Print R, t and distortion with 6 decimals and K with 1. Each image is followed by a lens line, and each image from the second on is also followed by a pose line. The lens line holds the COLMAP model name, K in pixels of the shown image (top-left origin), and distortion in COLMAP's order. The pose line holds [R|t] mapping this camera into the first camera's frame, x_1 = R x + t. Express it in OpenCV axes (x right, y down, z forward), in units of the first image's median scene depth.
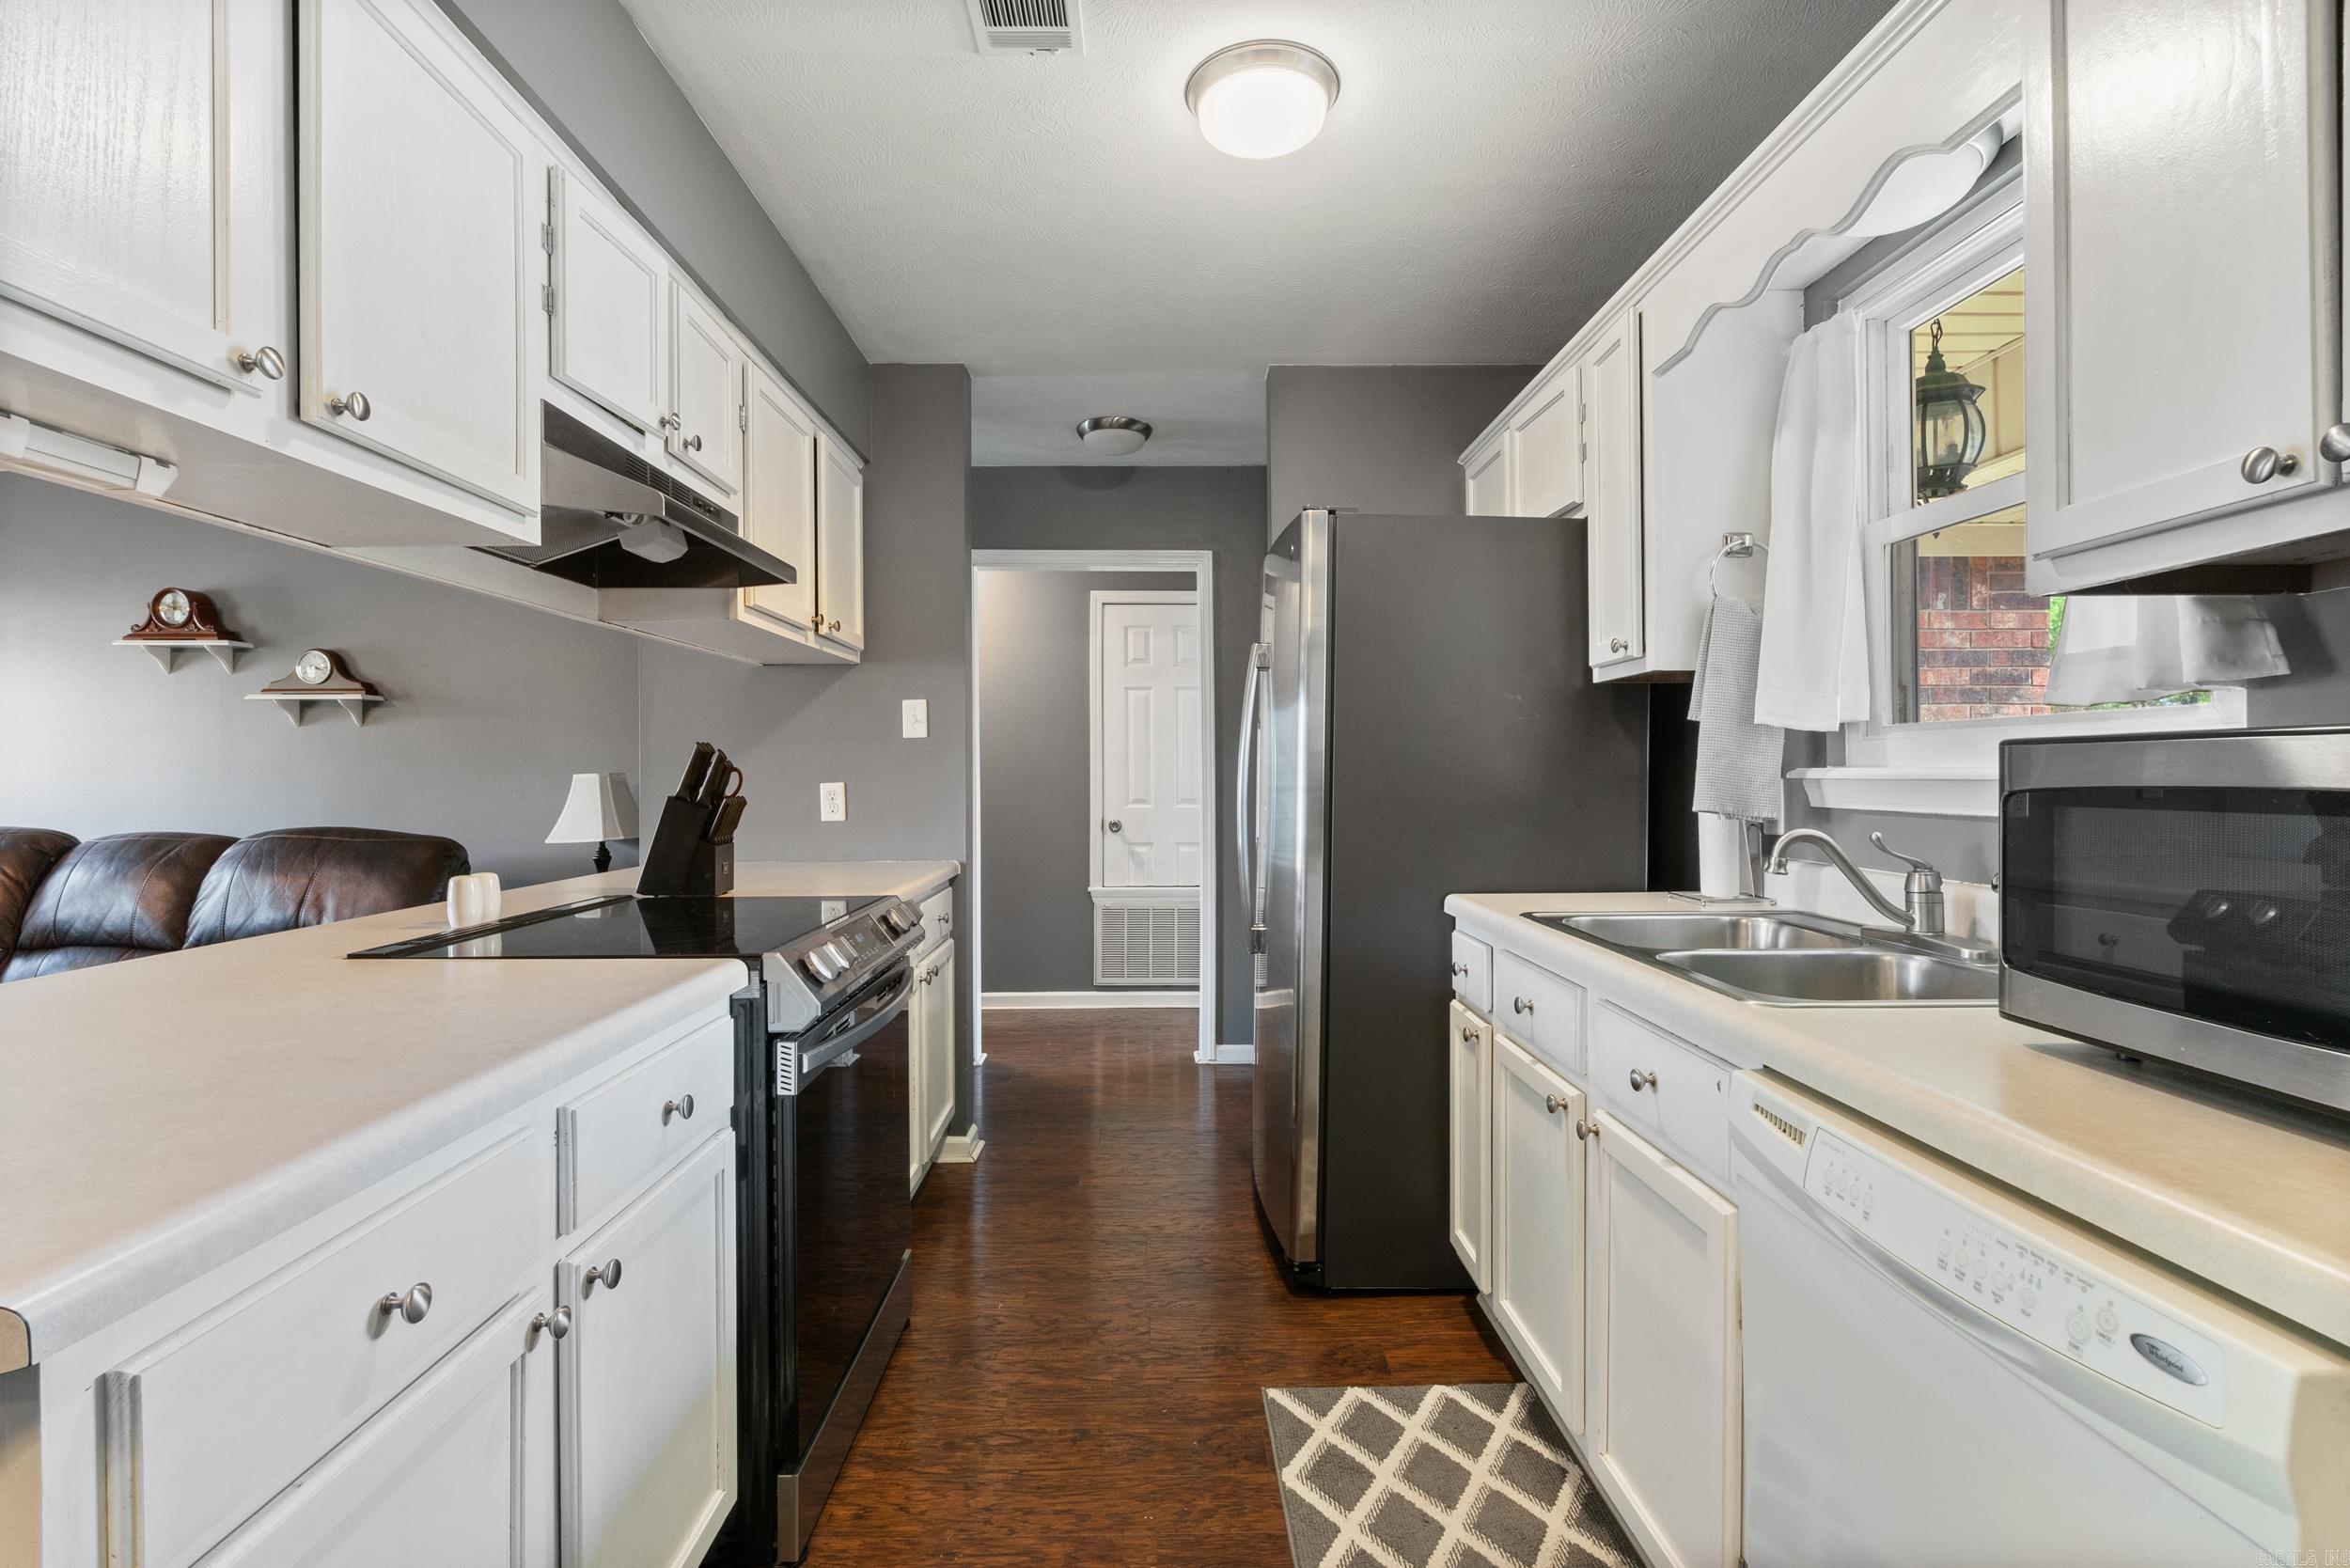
lens RADIAL K [[1083.3, 0, 1170.2], [0, 1083.3, 775.1], [0, 0, 1]] dist [-0.005826, 0.000512]
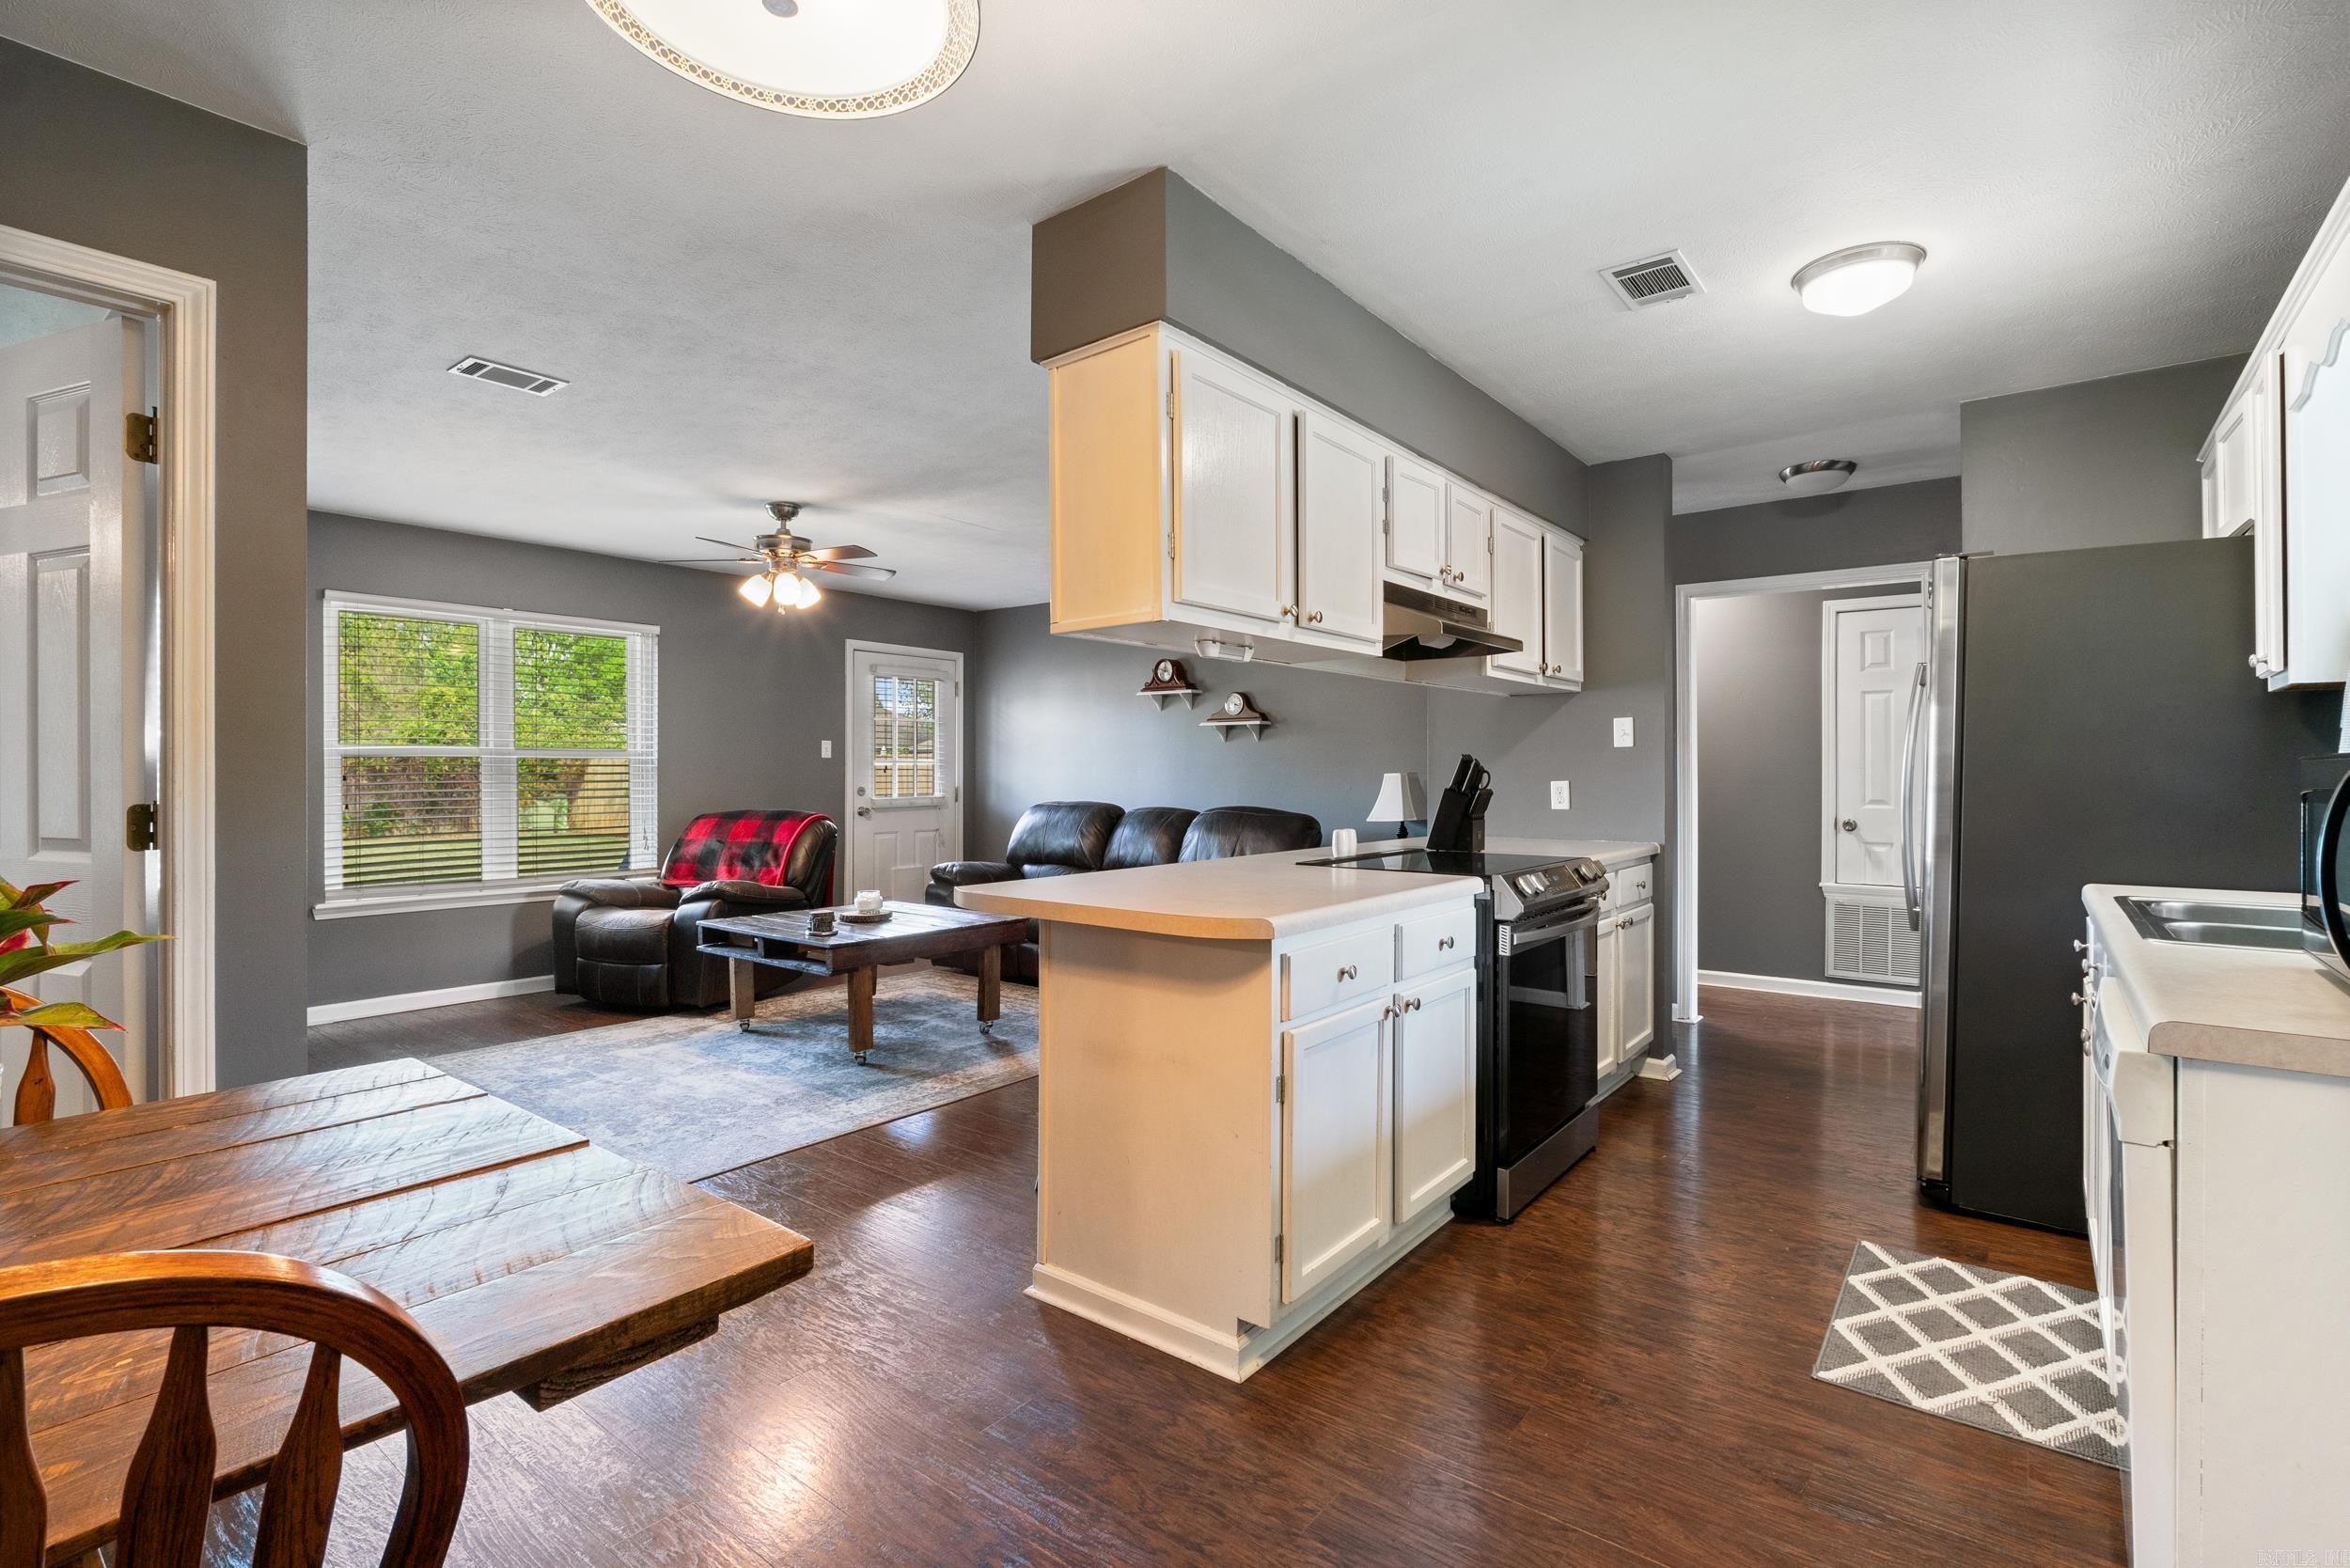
lens RADIAL K [[1083.3, 0, 1170.2], [0, 1083.3, 775.1], [0, 0, 1]] dist [-0.005826, 0.000512]
pose [[0.772816, 0.005311, -0.634608, 0.231894], [-0.004485, 0.999986, 0.002908, -0.002847], [0.634615, 0.000599, 0.772828, -0.482074]]
